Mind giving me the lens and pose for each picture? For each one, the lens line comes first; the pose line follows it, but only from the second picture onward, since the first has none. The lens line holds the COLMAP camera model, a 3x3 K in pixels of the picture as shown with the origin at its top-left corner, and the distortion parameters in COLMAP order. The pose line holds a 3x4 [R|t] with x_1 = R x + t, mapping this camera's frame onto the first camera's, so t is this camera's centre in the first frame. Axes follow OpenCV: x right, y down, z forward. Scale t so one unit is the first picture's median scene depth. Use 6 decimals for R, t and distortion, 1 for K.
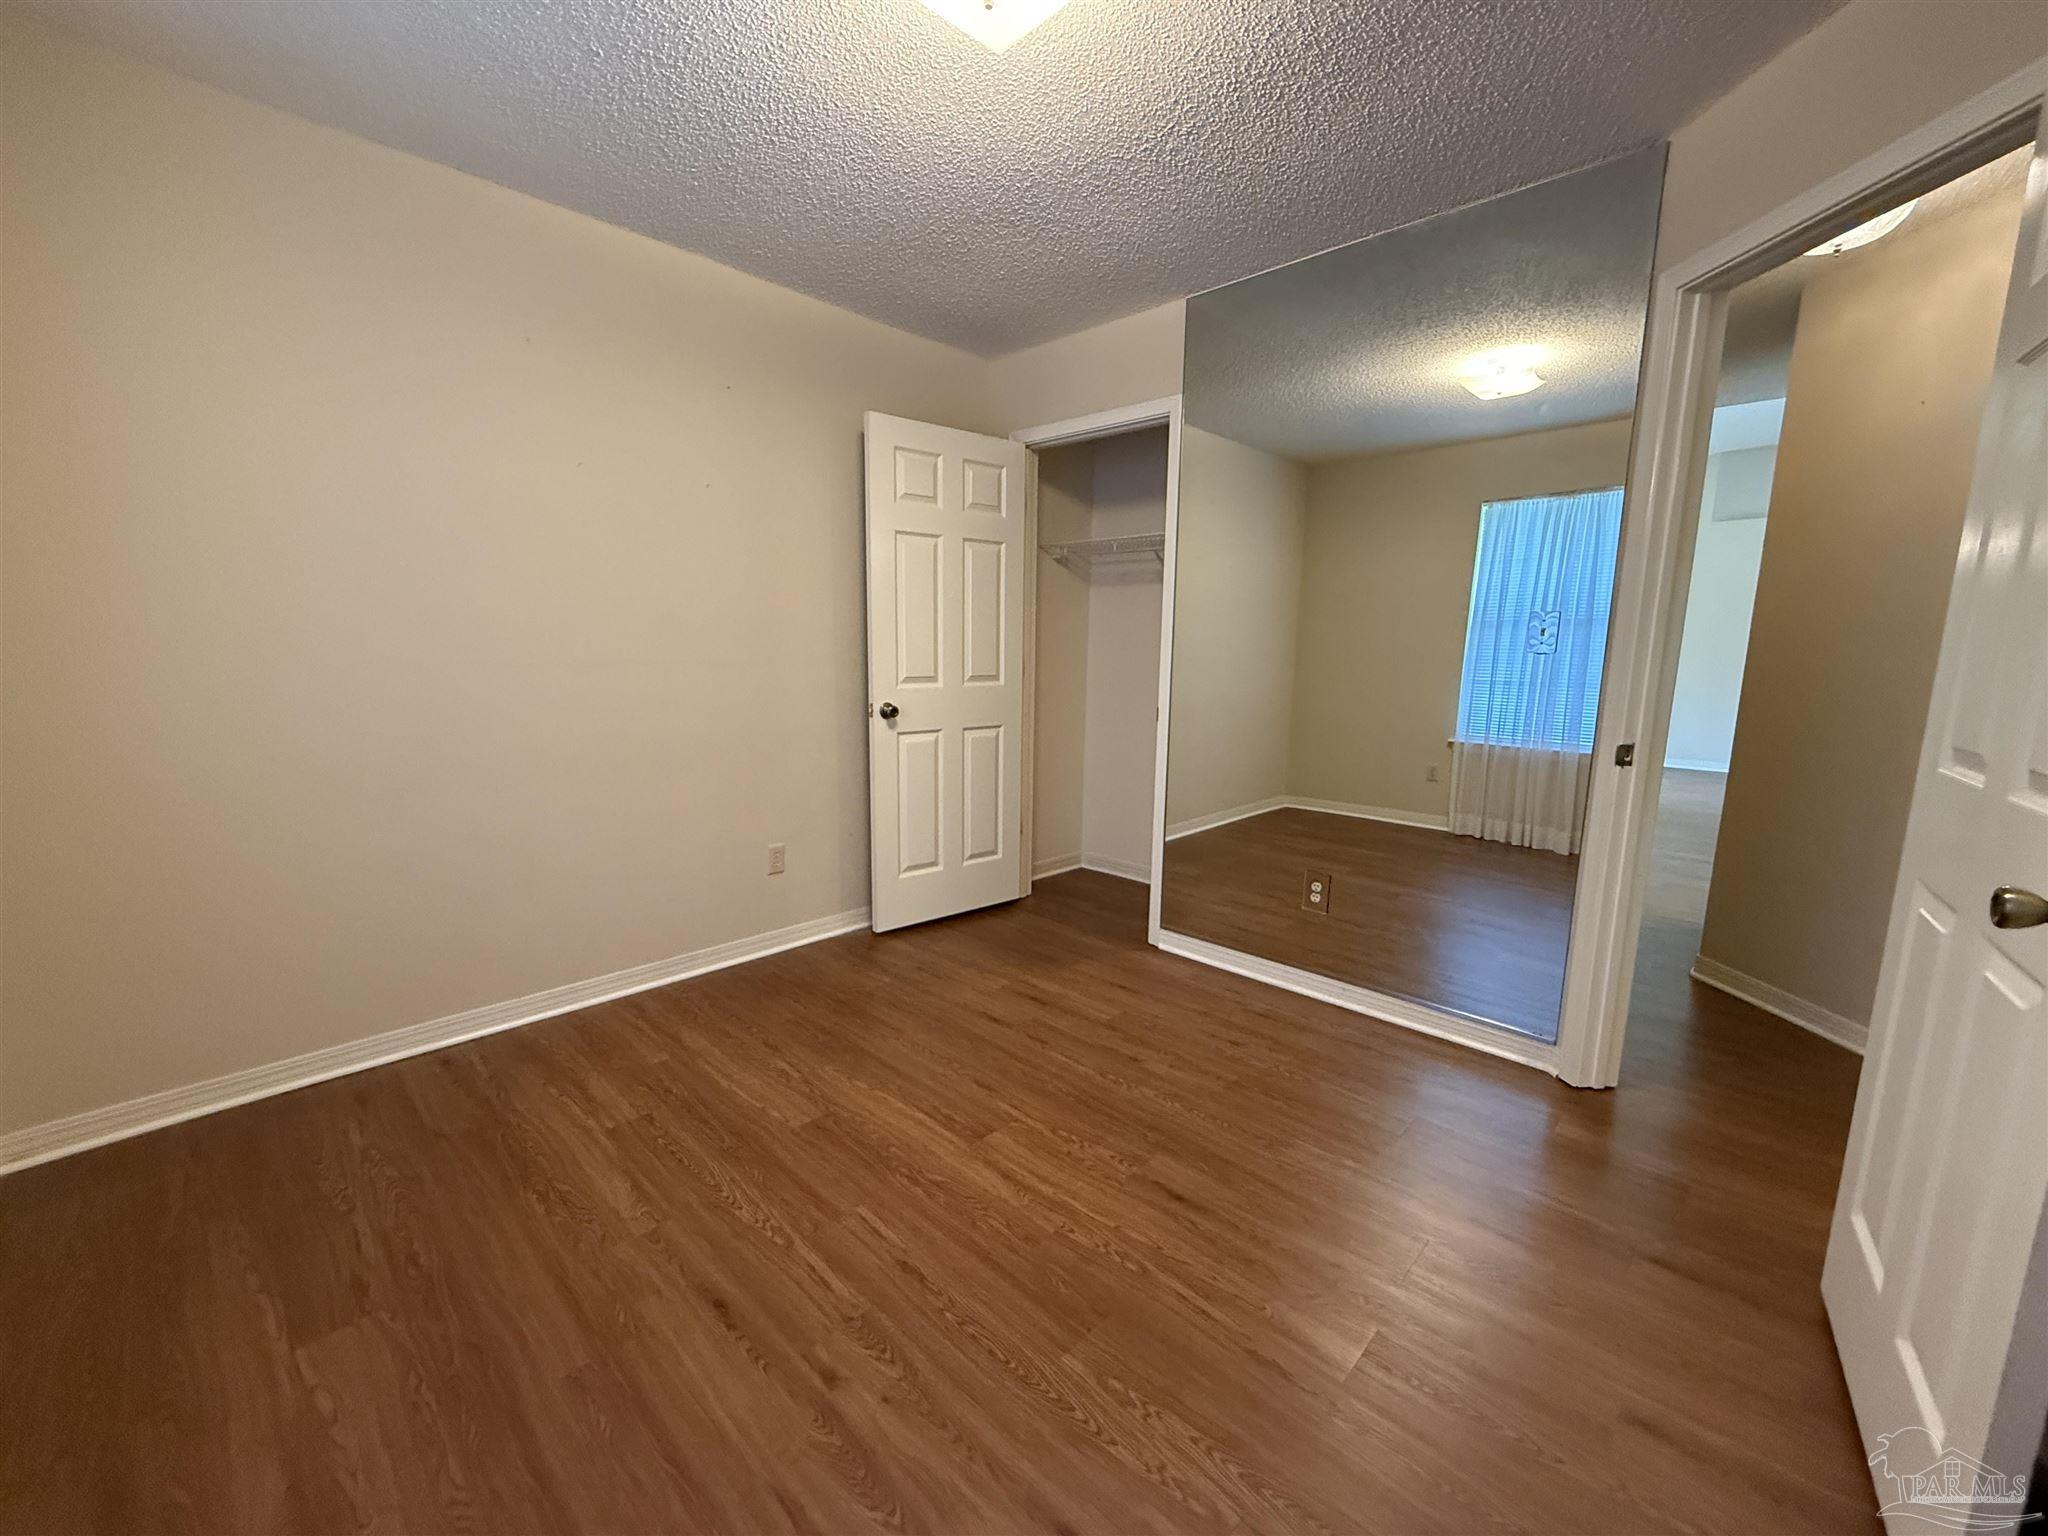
lens RADIAL K [[818.1, 0, 1019.8], [0, 818.1, 771.9], [0, 0, 1]] dist [-0.000589, 0.000292]
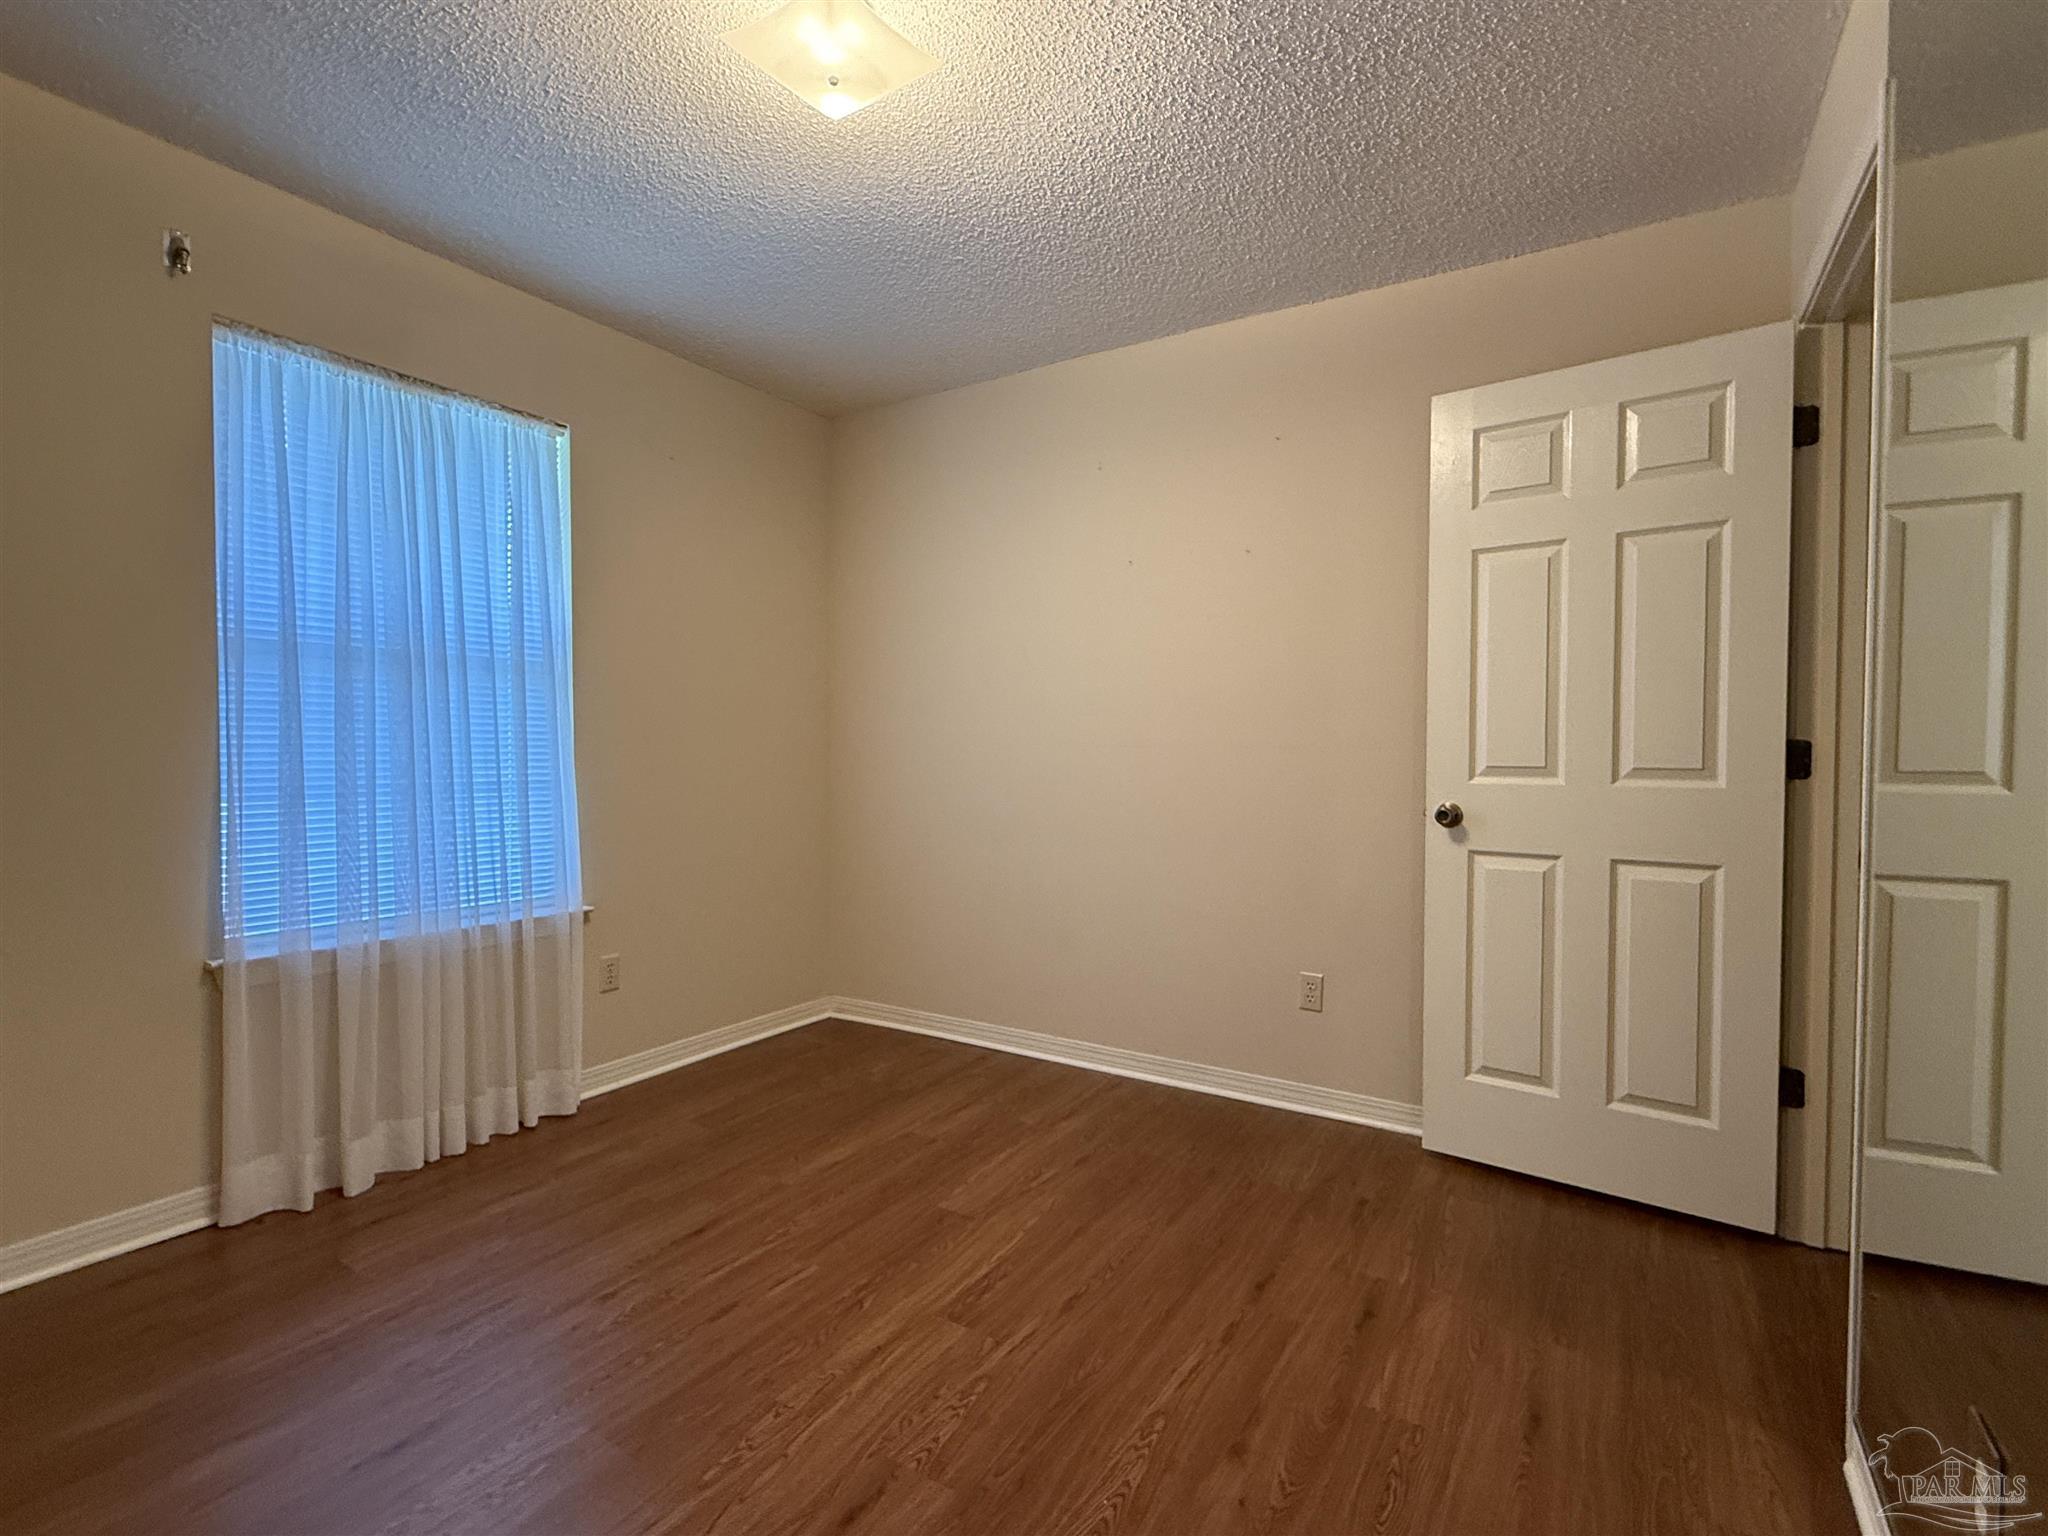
lens RADIAL K [[956.5, 0, 1019.9], [0, 956.5, 774.4], [0, 0, 1]] dist [-0.004986, -0.000341]
pose [[0.204554, 0.011158, -0.978792, 0.555560], [-0.153261, 0.987968, -0.020767, -0.039113], [0.966783, 0.154258, 0.203803, 0.516986]]
